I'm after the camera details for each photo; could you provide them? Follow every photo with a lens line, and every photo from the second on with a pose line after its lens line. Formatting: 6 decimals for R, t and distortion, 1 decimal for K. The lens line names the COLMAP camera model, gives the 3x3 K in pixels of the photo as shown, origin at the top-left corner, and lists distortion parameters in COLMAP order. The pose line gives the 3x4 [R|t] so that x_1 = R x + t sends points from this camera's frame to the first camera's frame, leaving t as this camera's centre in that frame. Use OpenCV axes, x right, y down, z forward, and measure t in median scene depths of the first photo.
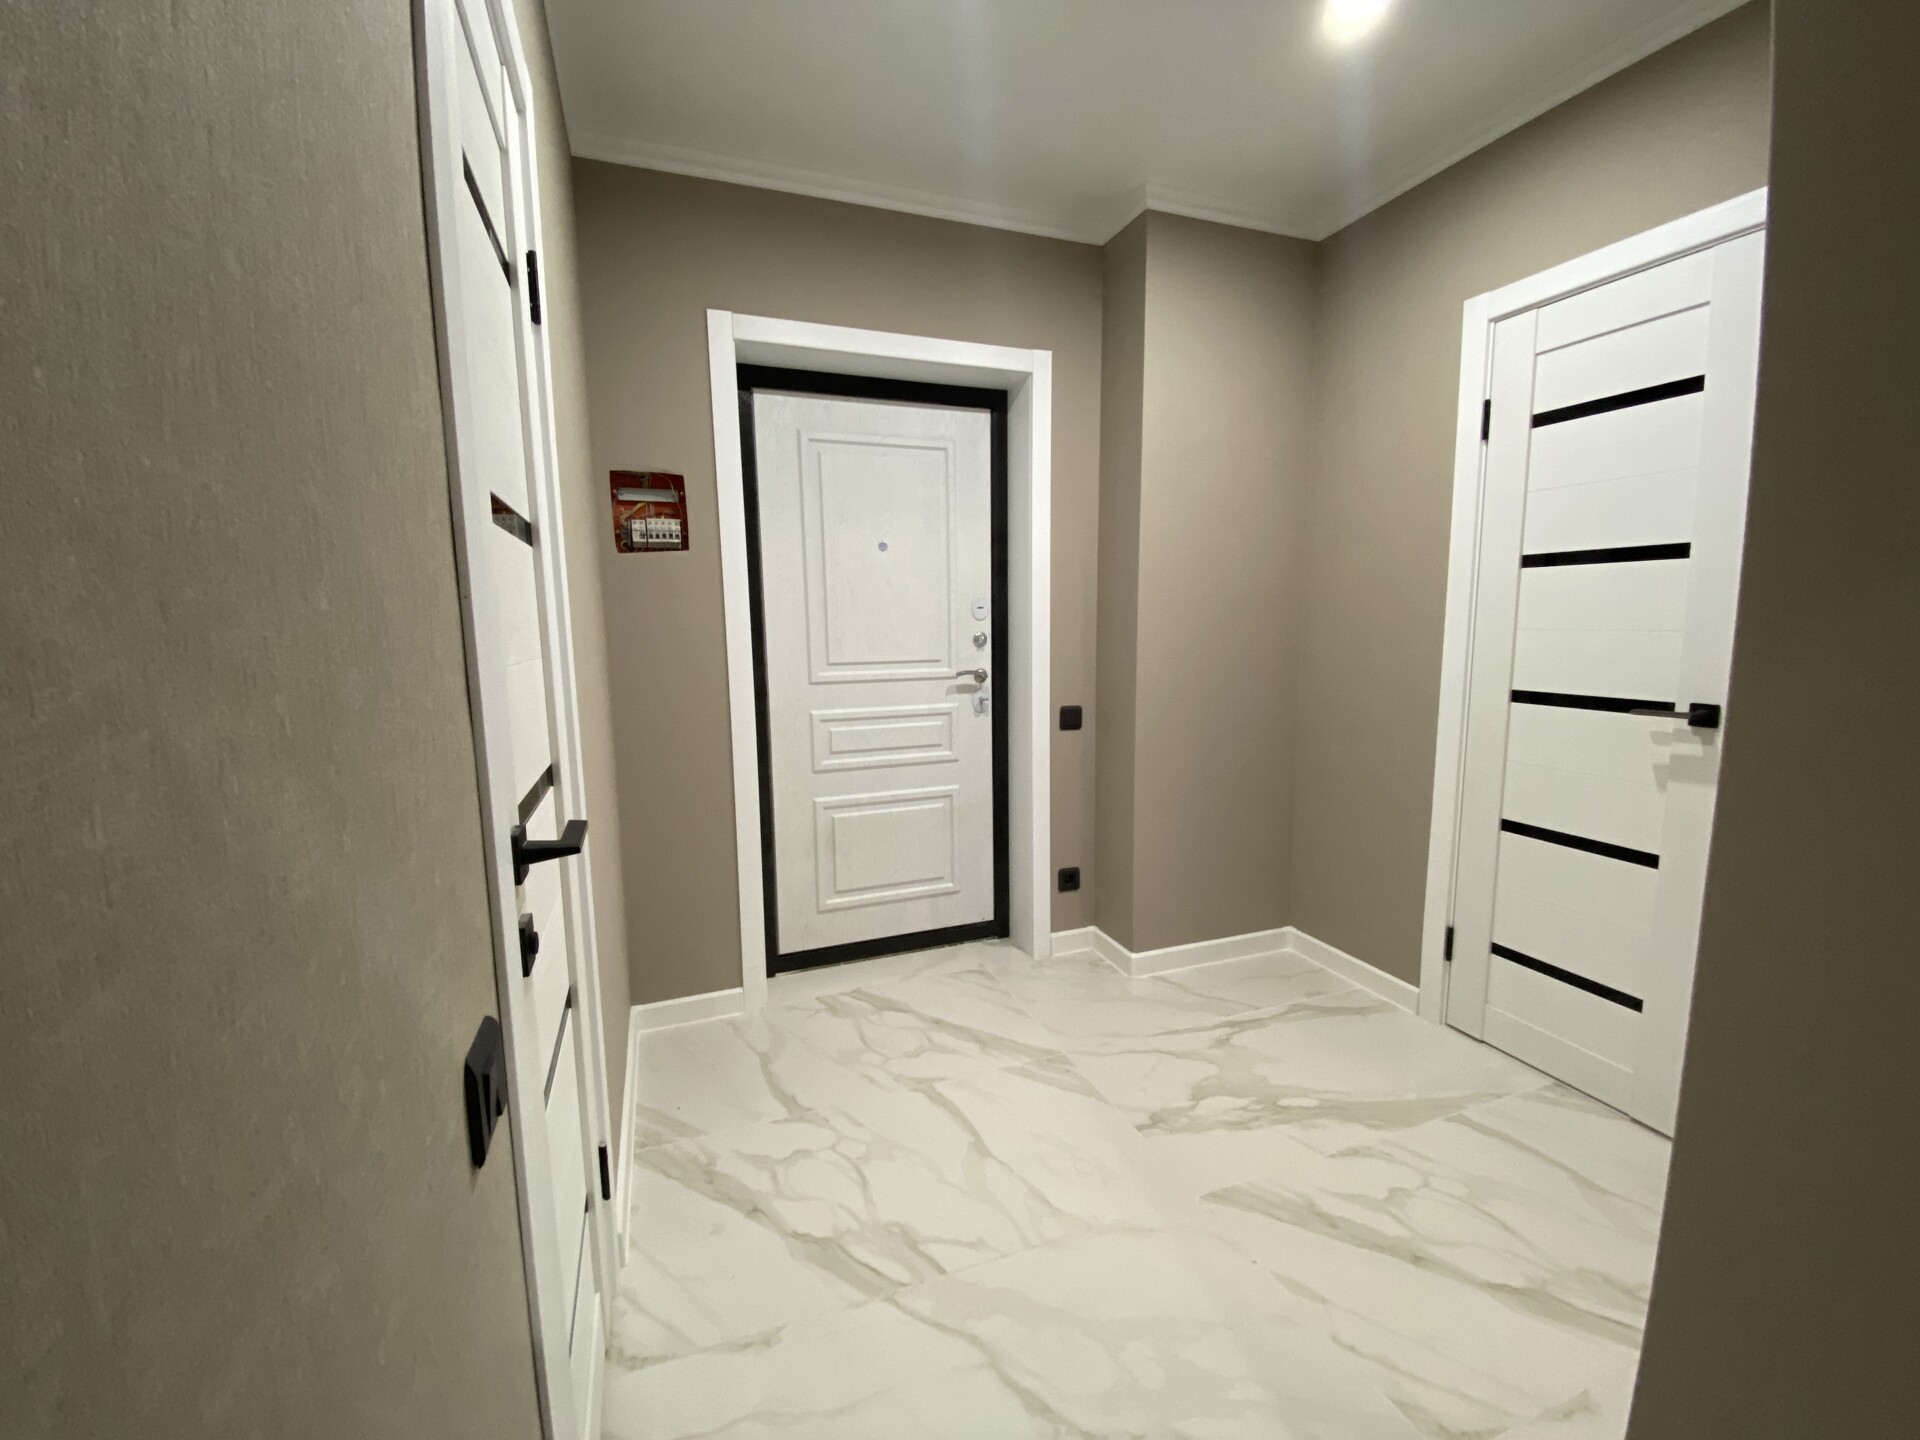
lens RADIAL K [[778.8, 0, 976.7], [0, 778.8, 724.8], [0, 0, 1]] dist [-0.000492, -0.000214]
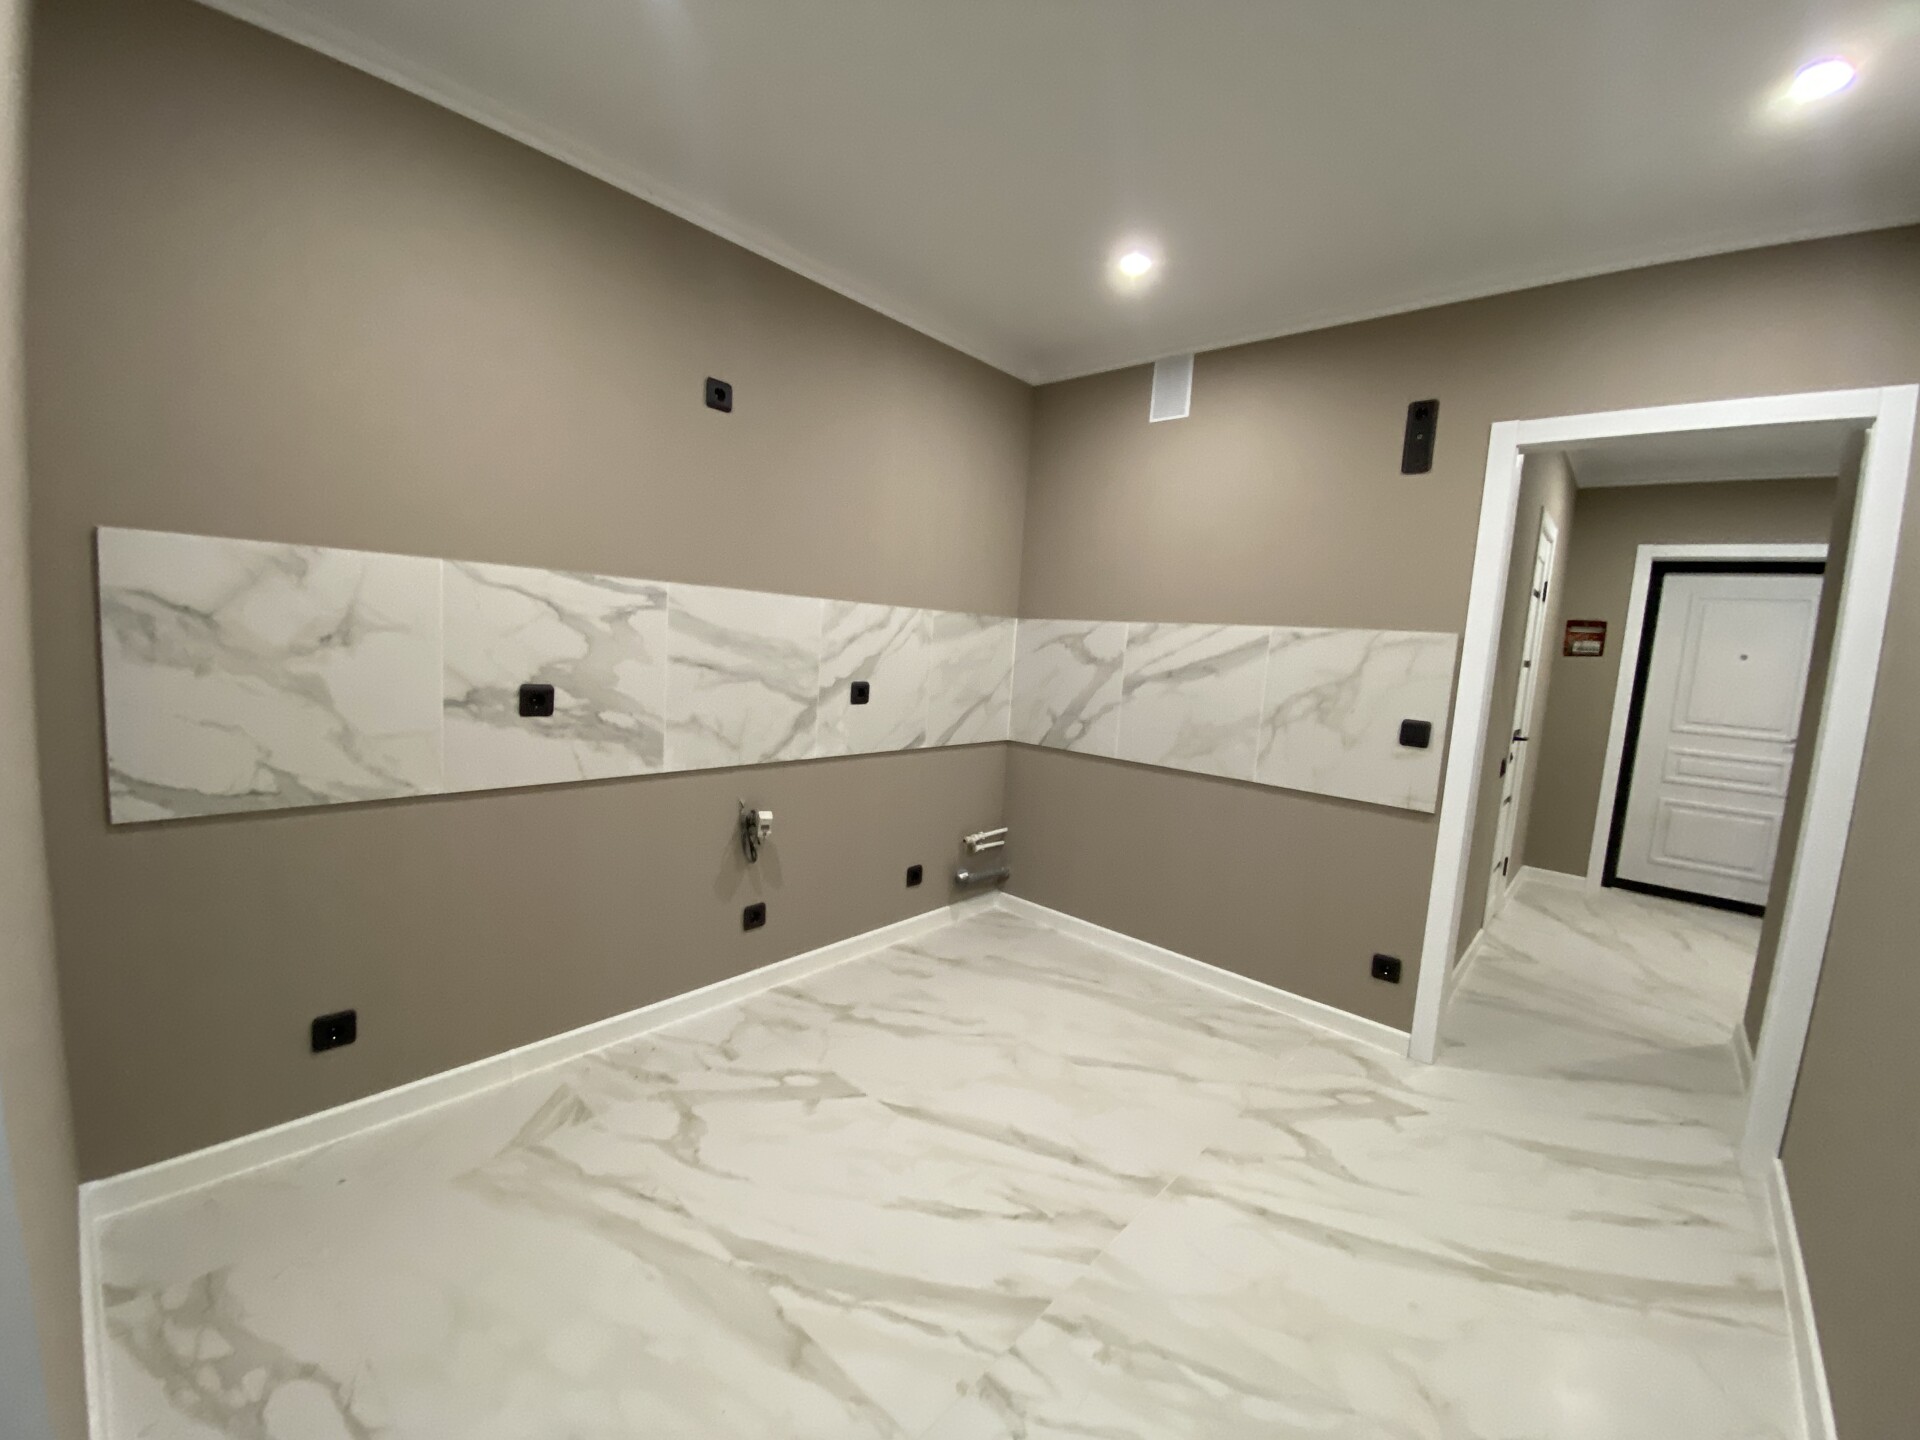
lens RADIAL K [[778.8, 0, 976.7], [0, 778.8, 724.8], [0, 0, 1]] dist [-0.000492, -0.000214]
pose [[0.461515, 0.142953, -0.875539, 0.699866], [-0.185716, 0.980632, 0.062217, 0.133210], [0.867475, 0.133887, 0.479125, -1.408509]]
